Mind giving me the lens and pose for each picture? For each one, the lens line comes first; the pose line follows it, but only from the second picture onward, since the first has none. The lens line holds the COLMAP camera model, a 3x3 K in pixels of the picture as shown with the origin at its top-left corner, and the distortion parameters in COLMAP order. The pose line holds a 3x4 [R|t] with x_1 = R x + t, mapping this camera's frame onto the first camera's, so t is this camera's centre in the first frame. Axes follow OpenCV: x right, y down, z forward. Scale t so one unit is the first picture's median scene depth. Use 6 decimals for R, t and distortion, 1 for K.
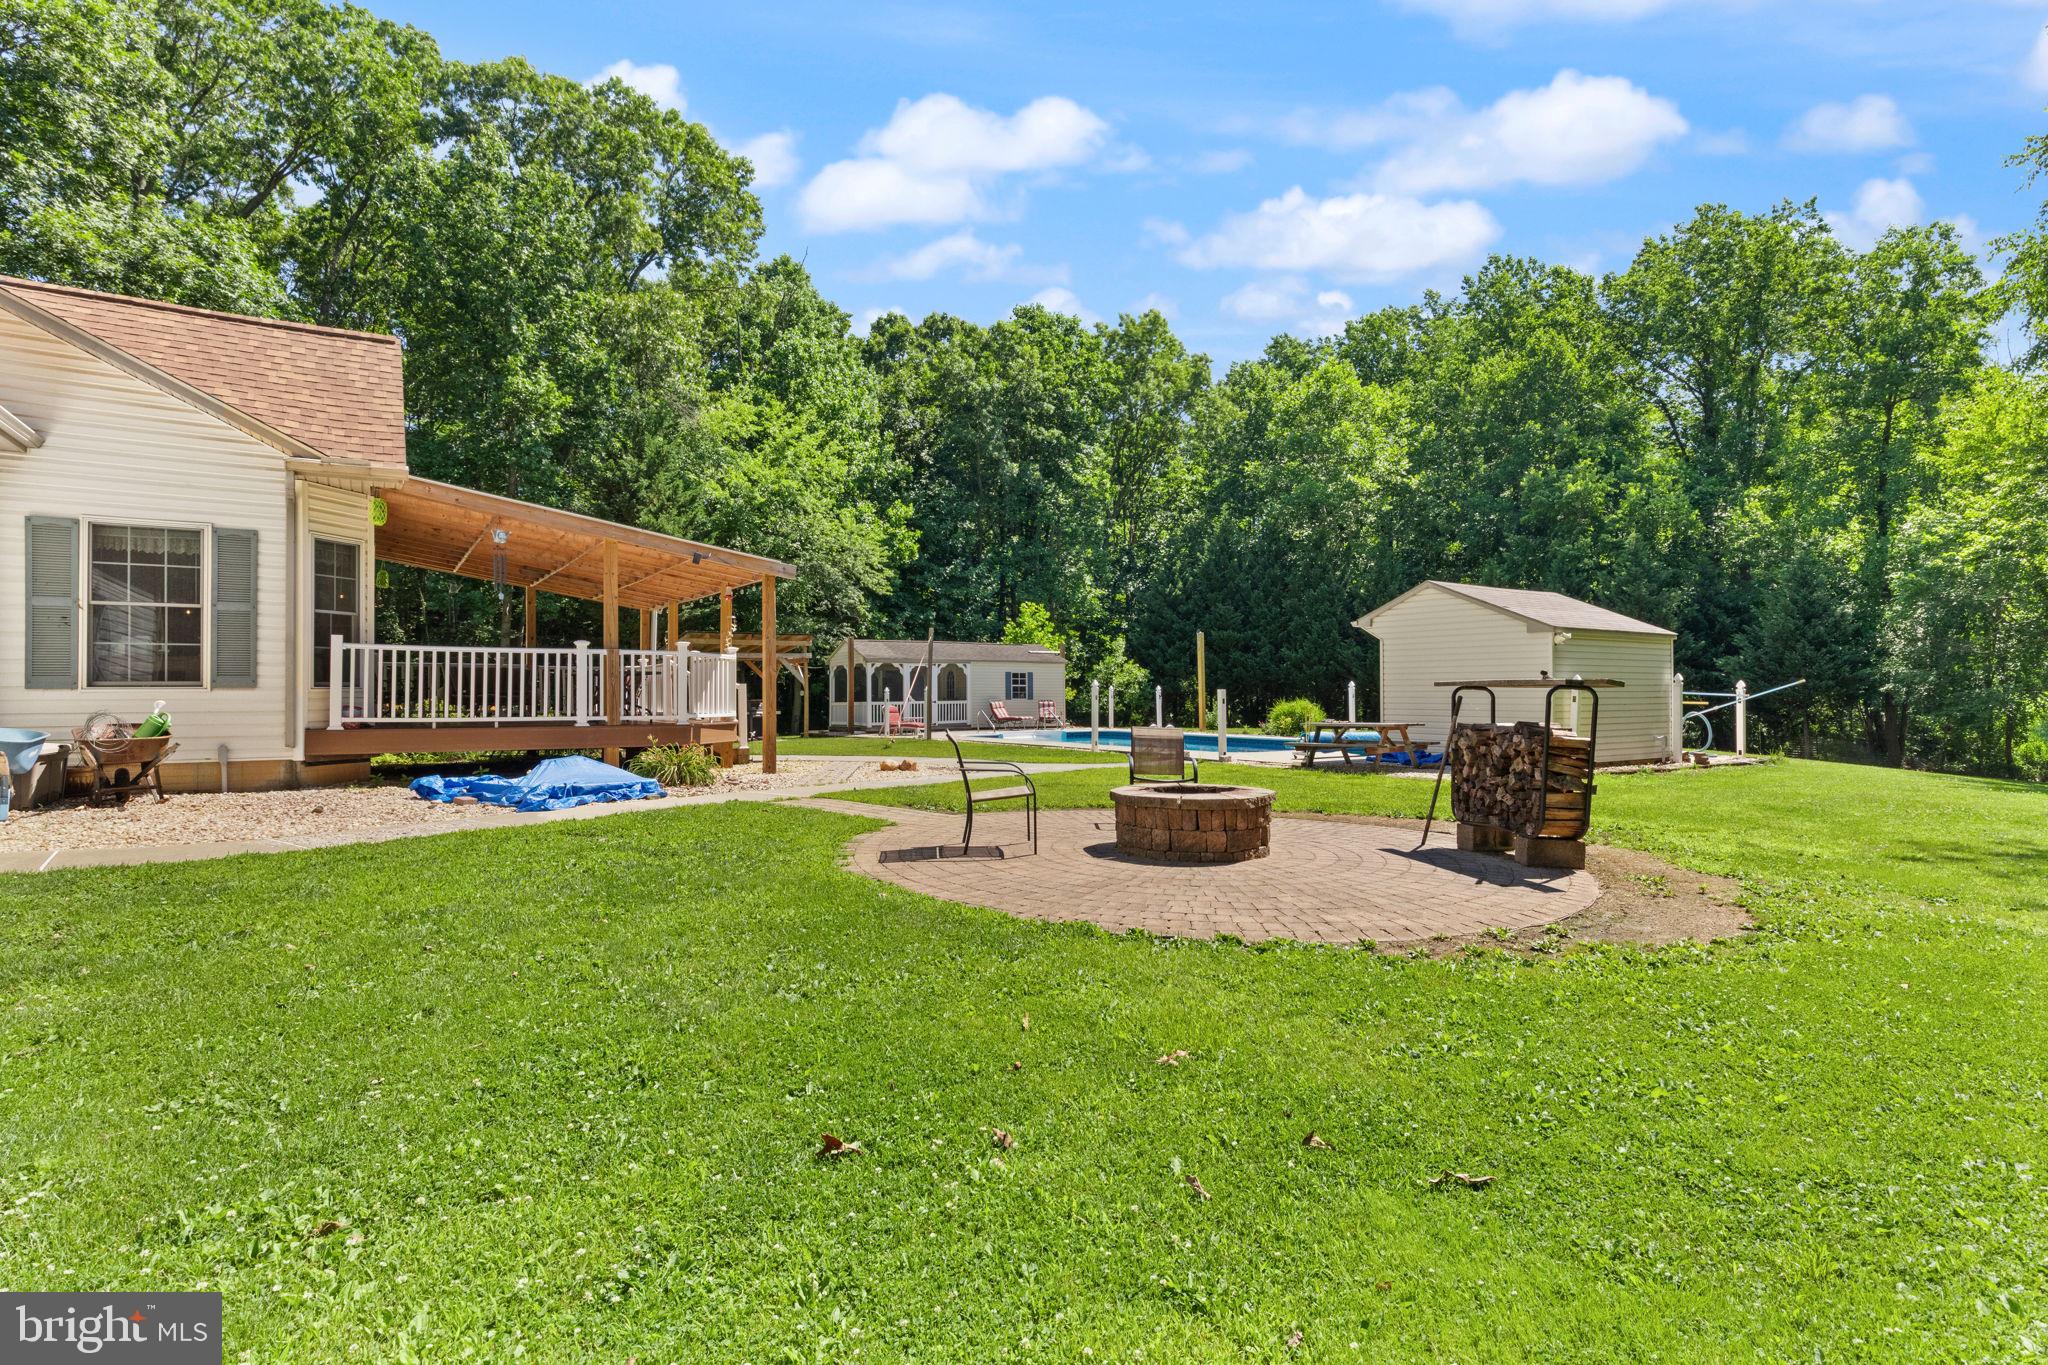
lens RADIAL K [[937.2, 0, 1029.0], [0, 937.2, 680.7], [0, 0, 1]] dist [0.006747, 0.000179]
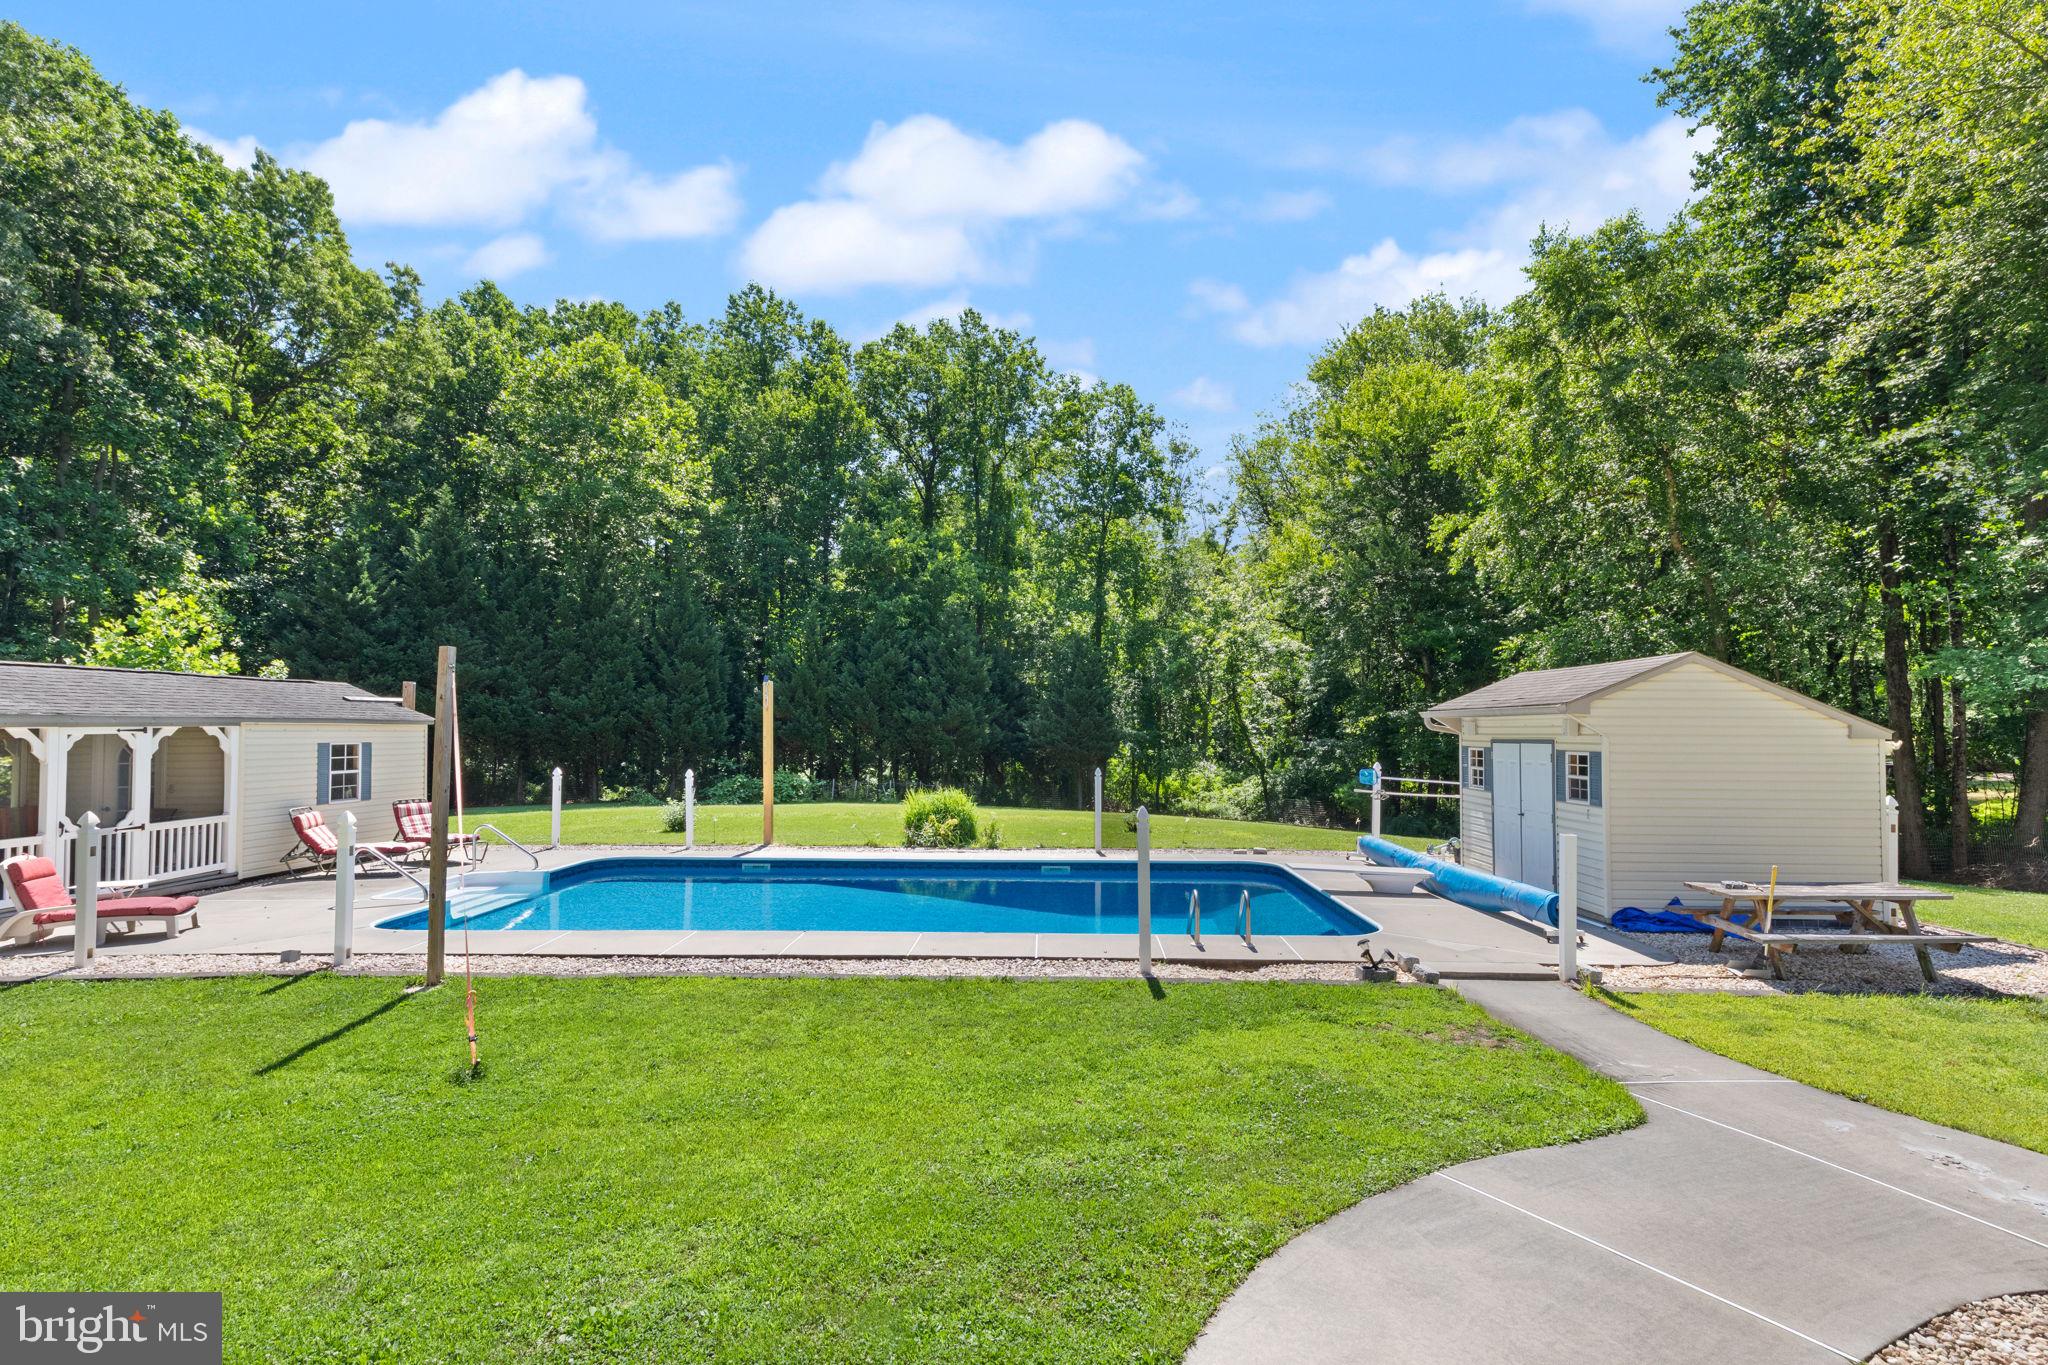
lens RADIAL K [[937.2, 0, 1029.0], [0, 937.2, 680.7], [0, 0, 1]] dist [0.006747, 0.000179]
pose [[0.593582, 0.047017, 0.803399, -0.169128], [-0.011845, 0.998694, -0.049695, -0.018874], [-0.804687, 0.019982, 0.593364, 0.414845]]
